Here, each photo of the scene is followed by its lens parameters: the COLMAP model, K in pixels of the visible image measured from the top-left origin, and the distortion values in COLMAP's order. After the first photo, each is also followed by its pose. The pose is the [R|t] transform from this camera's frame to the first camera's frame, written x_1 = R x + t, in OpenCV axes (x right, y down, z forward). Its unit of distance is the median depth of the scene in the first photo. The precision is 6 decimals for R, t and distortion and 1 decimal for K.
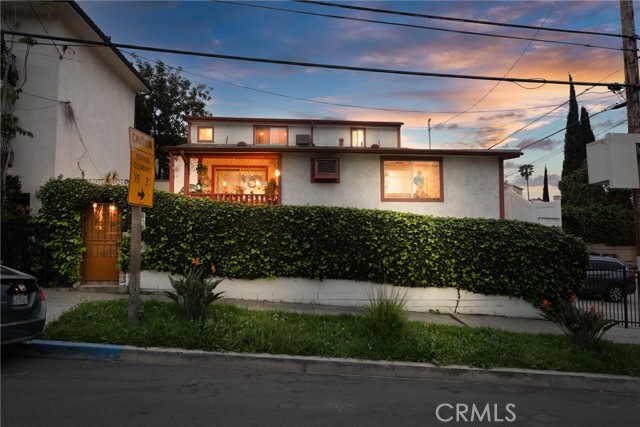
lens RADIAL K [[405.1, 0, 320.0], [0, 405.1, 214.2], [0, 0, 1]] dist [0.006333, 0.002558]
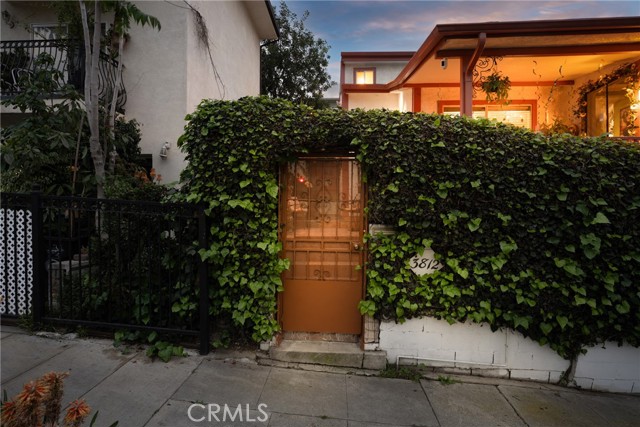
lens RADIAL K [[332.8, 0, 319.9], [0, 332.8, 212.0], [0, 0, 1]] dist [-0.008391, -0.000822]
pose [[0.992043, 0.003684, -0.125848, -0.507367], [0.004385, 0.997954, 0.063781, 0.009912], [0.125826, -0.063825, 0.989997, 0.671904]]
